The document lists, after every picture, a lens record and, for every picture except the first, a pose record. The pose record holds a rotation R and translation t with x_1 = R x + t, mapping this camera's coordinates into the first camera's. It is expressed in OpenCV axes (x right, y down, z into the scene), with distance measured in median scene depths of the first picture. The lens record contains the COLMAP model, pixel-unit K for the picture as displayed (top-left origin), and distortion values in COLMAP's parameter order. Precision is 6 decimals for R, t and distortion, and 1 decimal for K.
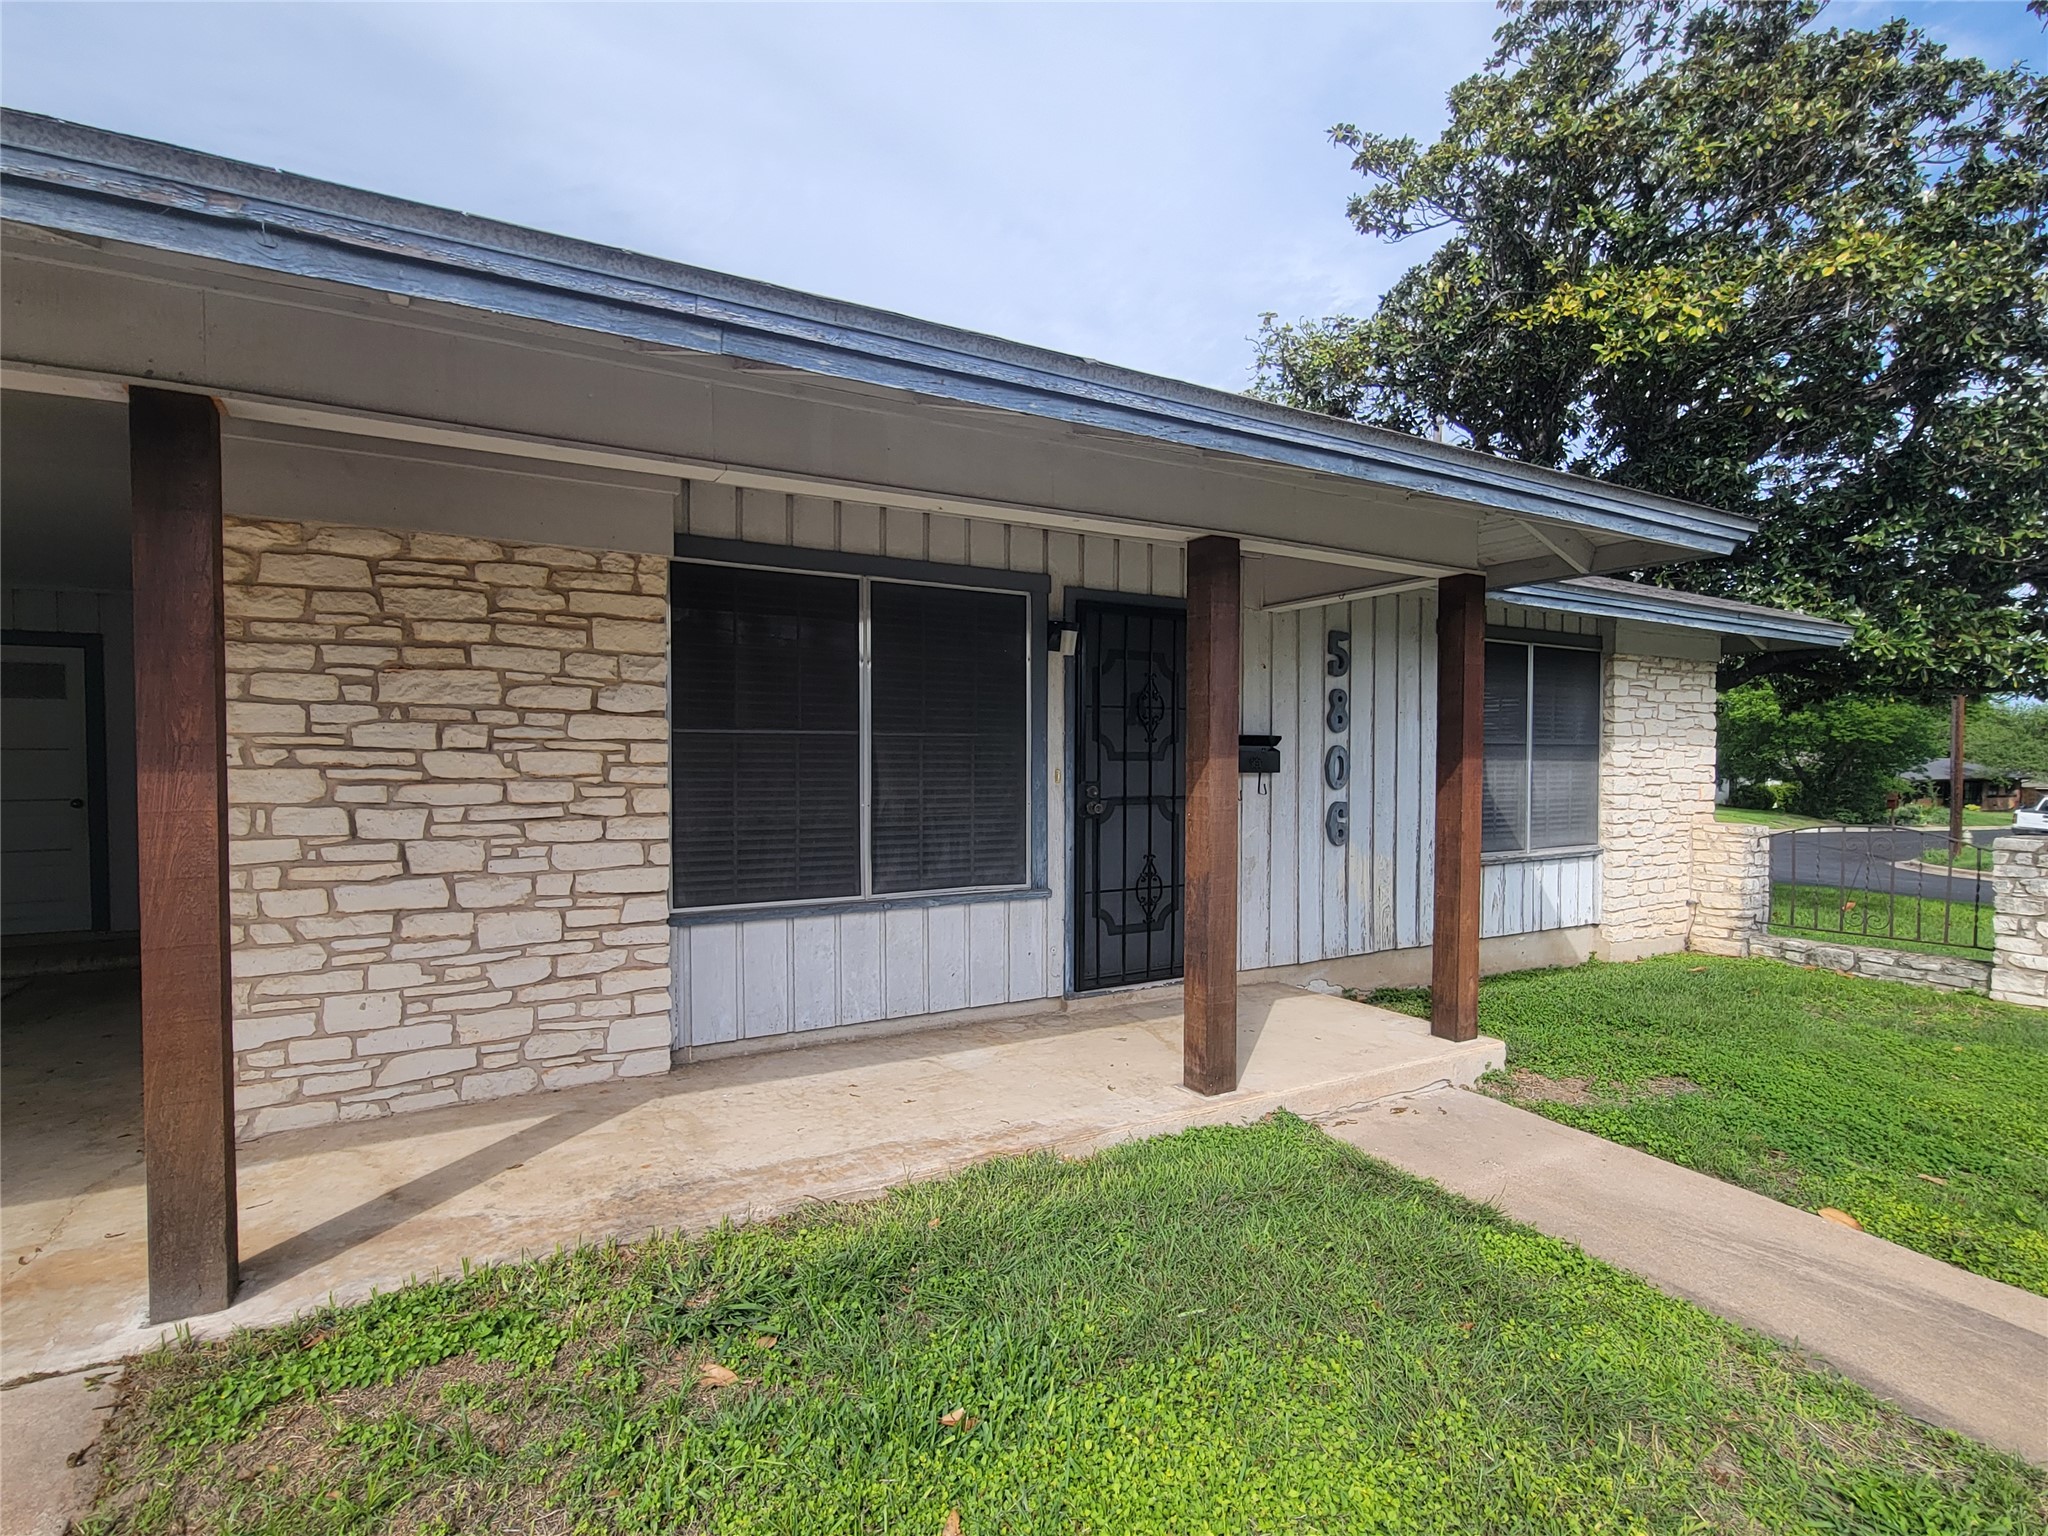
lens RADIAL K [[1015.9, 0, 1015.2], [0, 1015.9, 787.7], [0, 0, 1]] dist [0.005950, -0.005295]
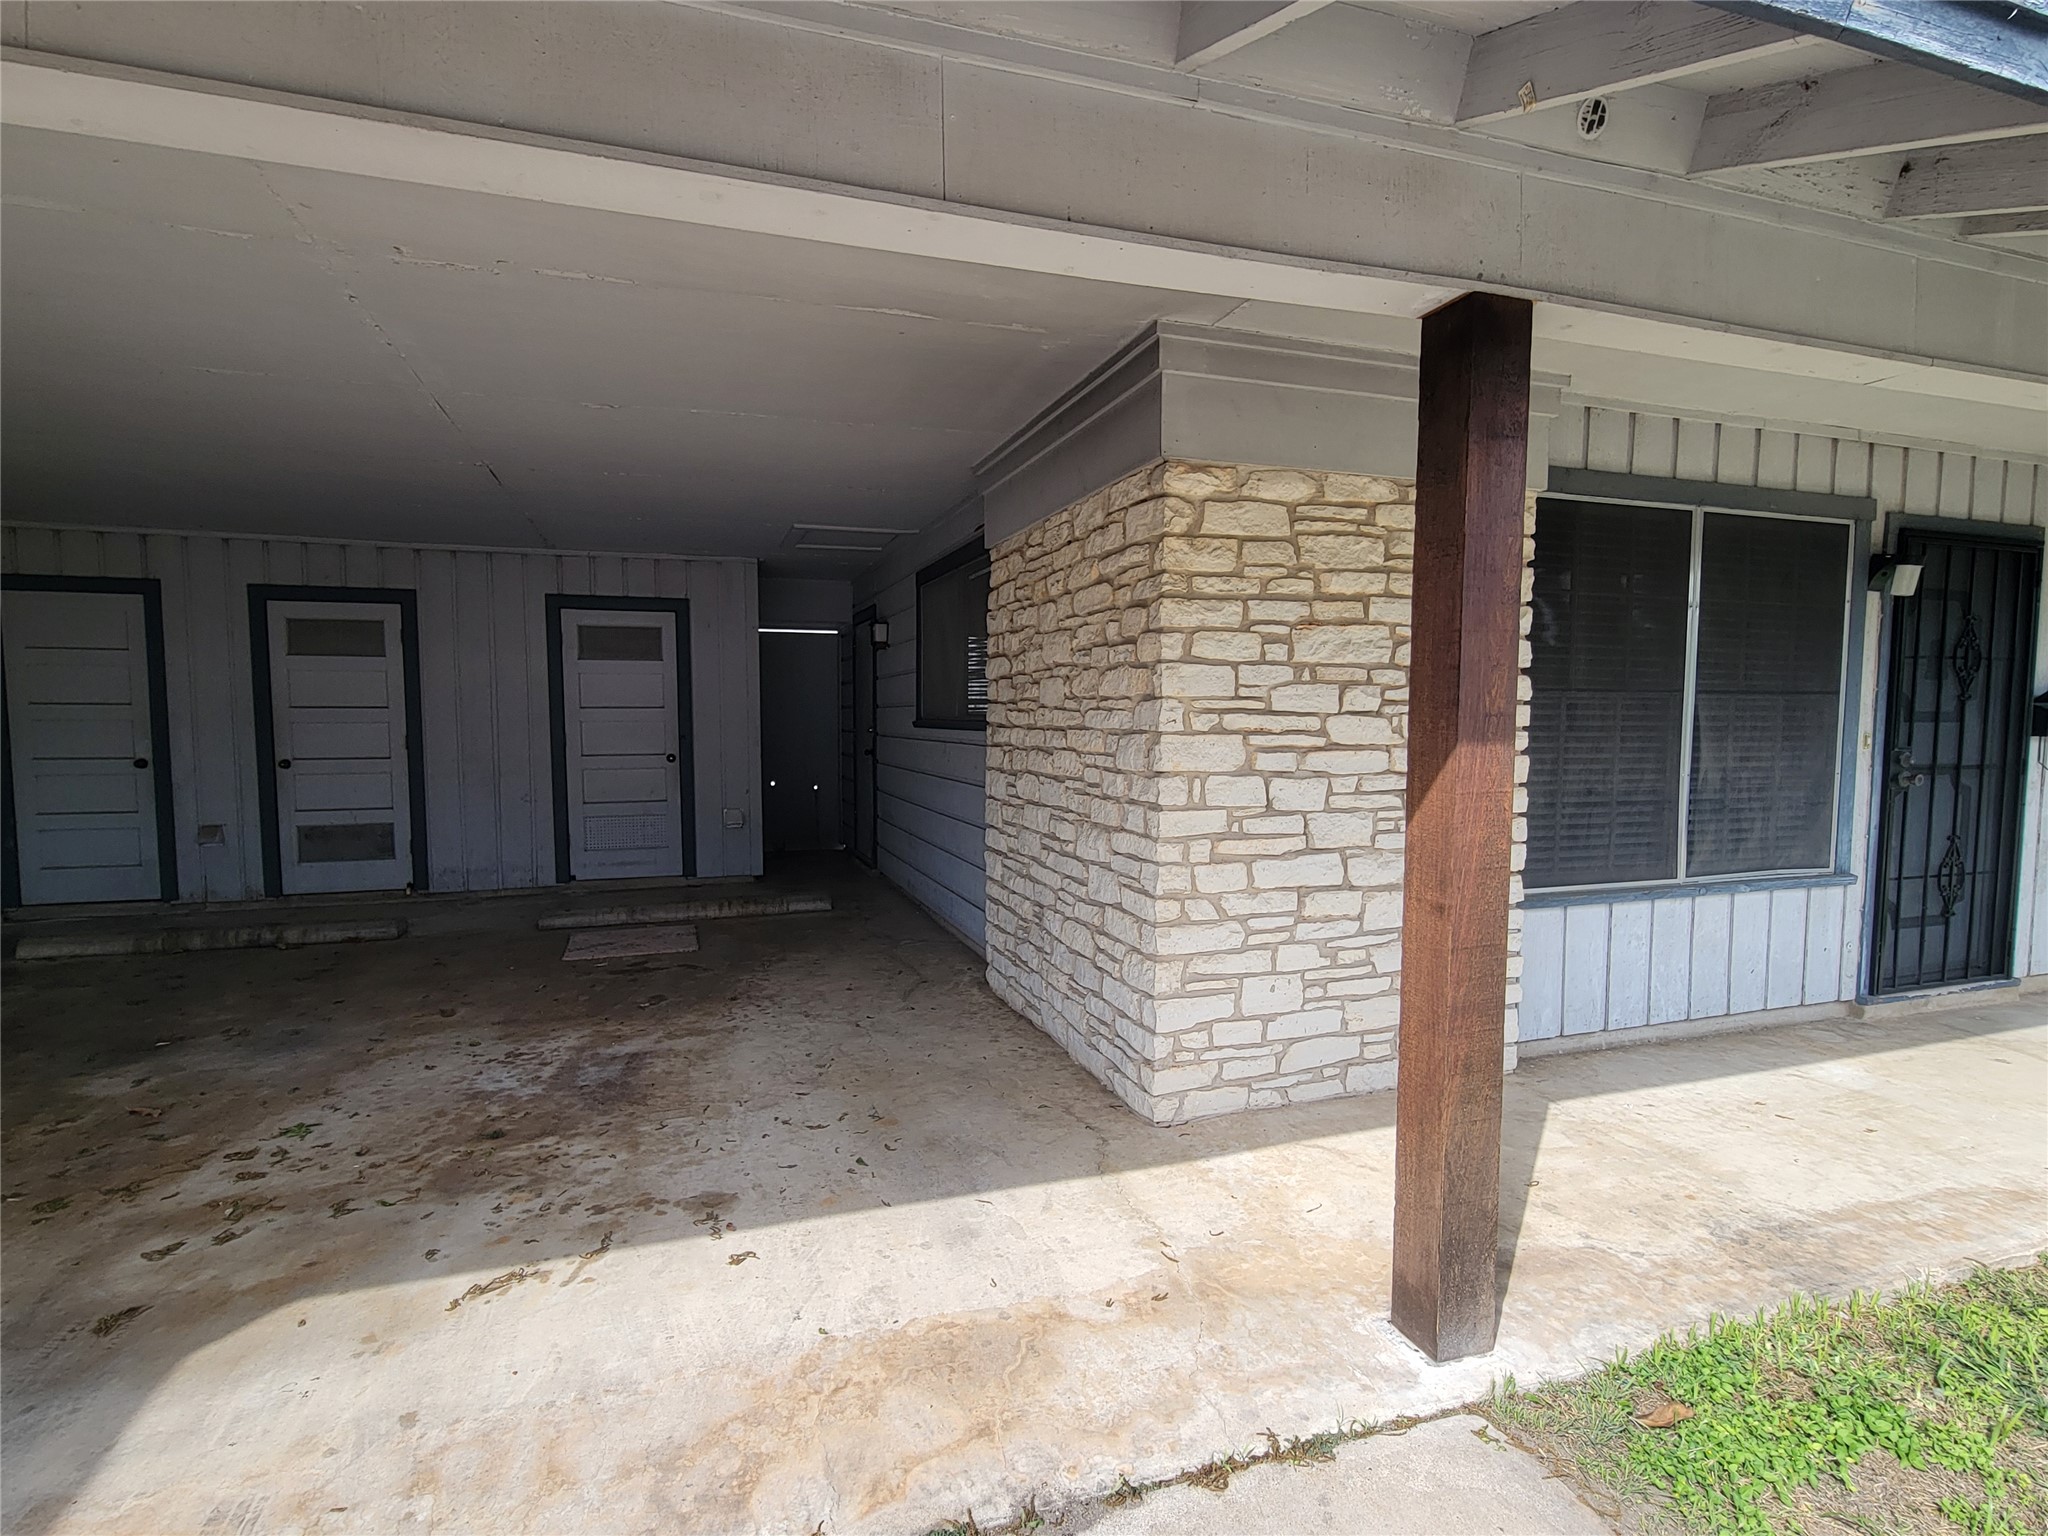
lens RADIAL K [[1015.9, 0, 1015.2], [0, 1015.9, 787.7], [0, 0, 1]] dist [0.005950, -0.005295]
pose [[0.978794, 0.015577, -0.204255, -0.607833], [-0.005577, 0.998761, 0.049443, -0.013161], [0.204773, -0.047255, 0.977668, 0.041118]]
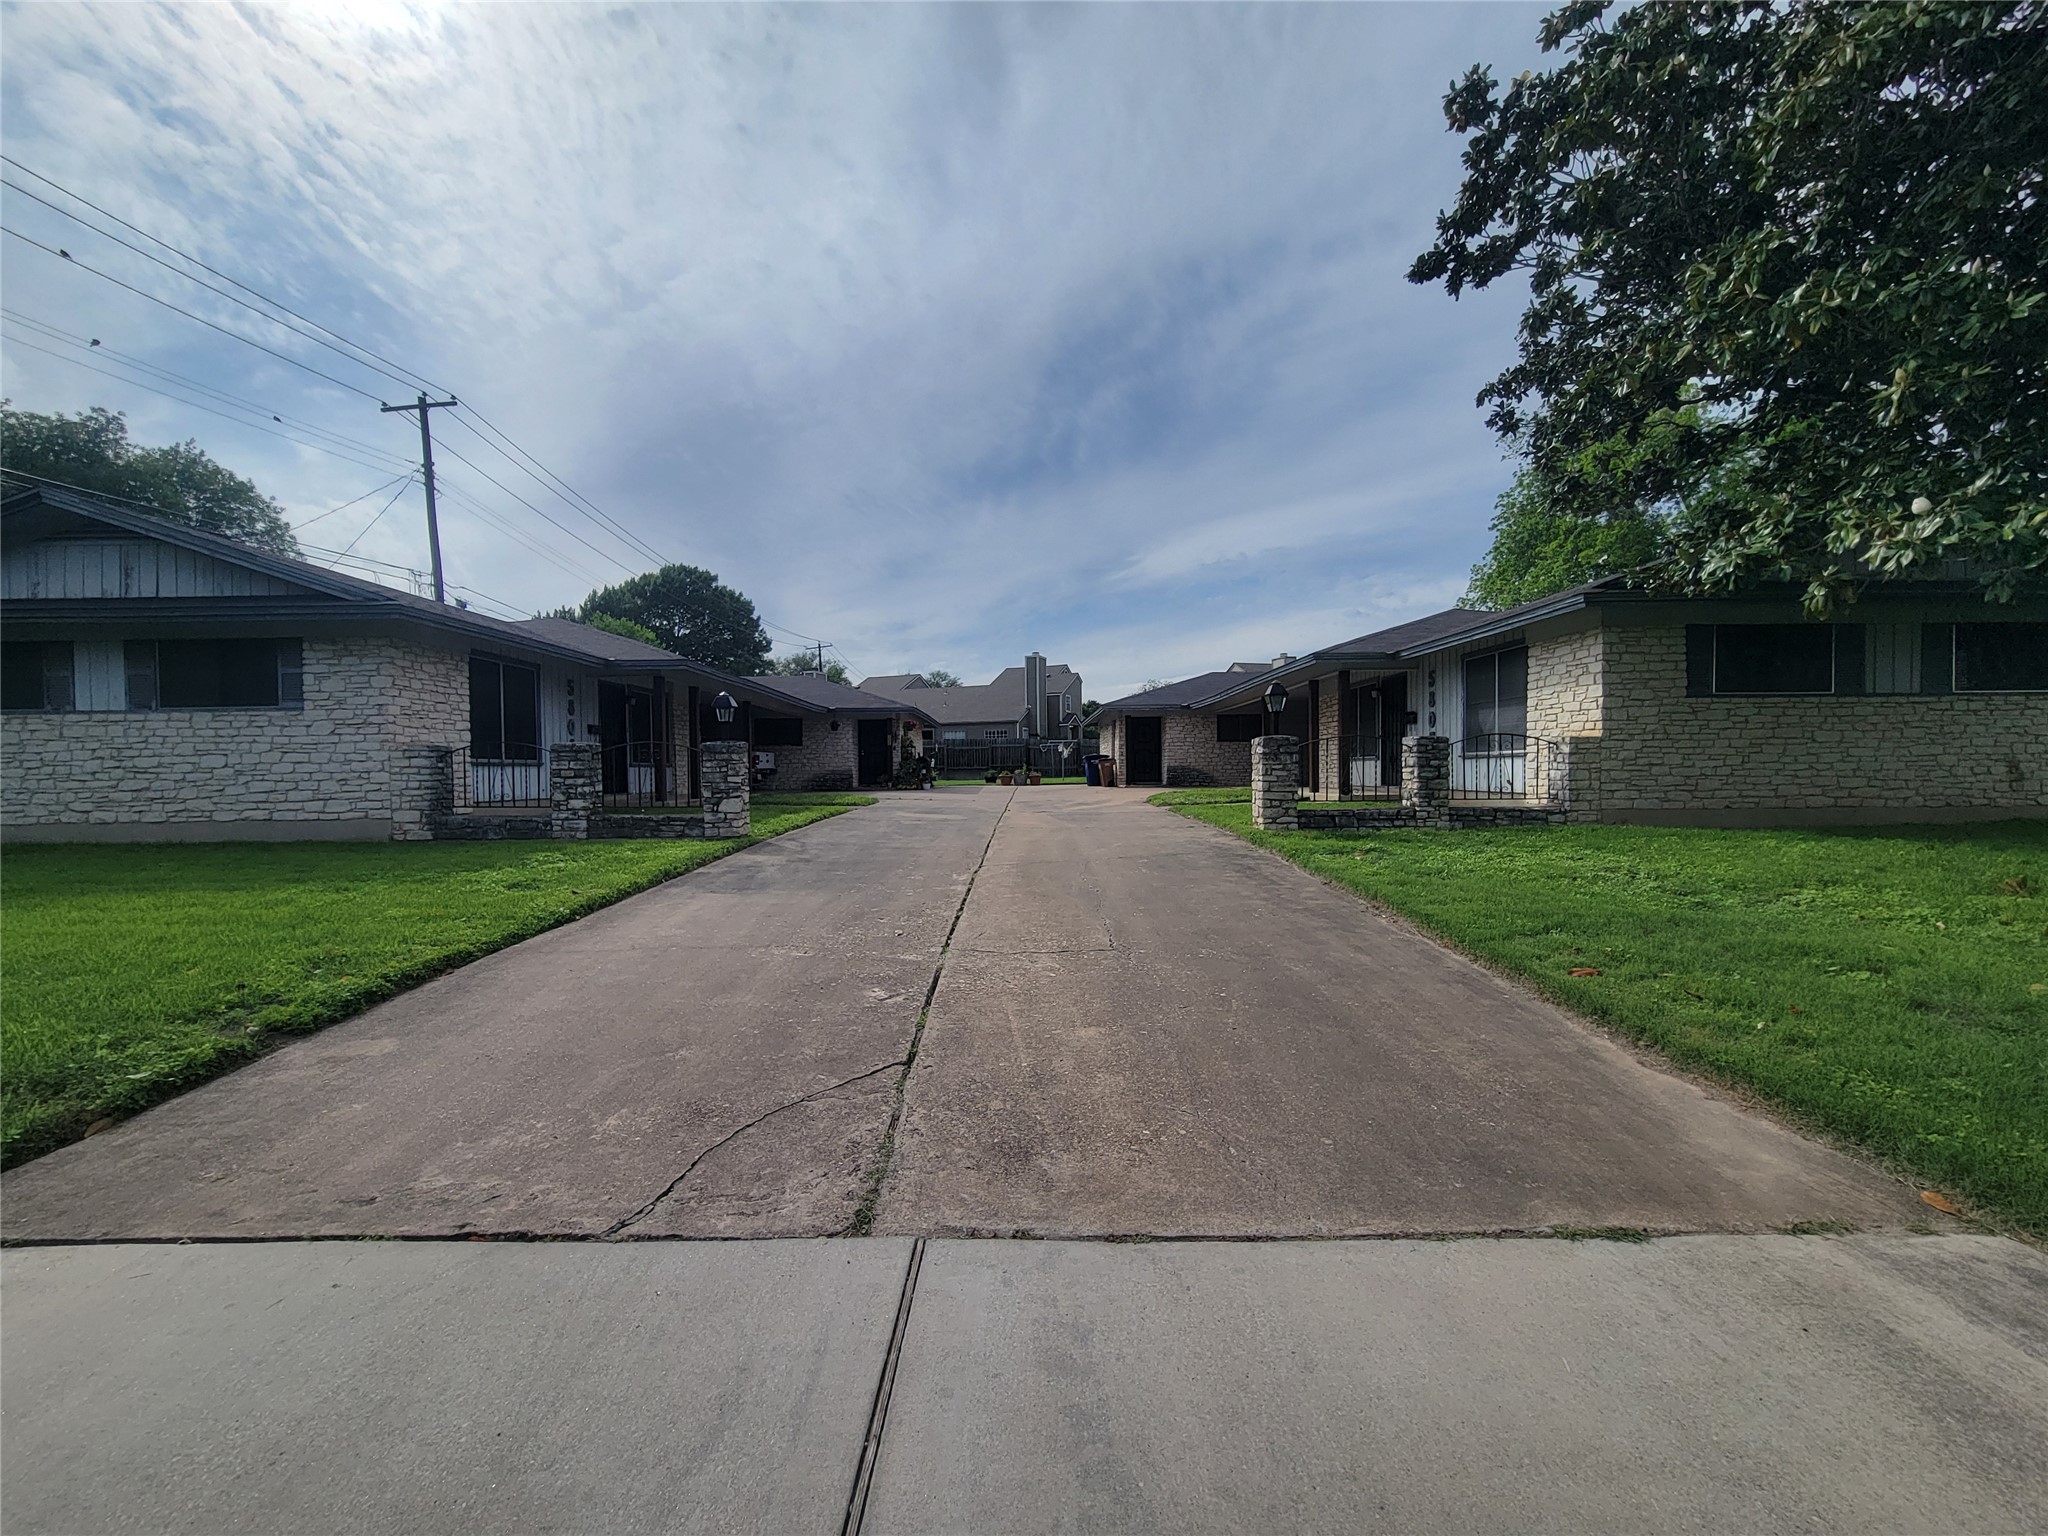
lens RADIAL K [[835.0, 0, 1013.7], [0, 835.0, 788.2], [0, 0, 1]] dist [-0.002301, -0.000293]
pose [[-0.516101, 0.019474, -0.856307, 4.393371], [-0.014718, 0.999392, 0.031599, 0.171503], [0.856402, 0.028911, -0.515500, 1.843568]]
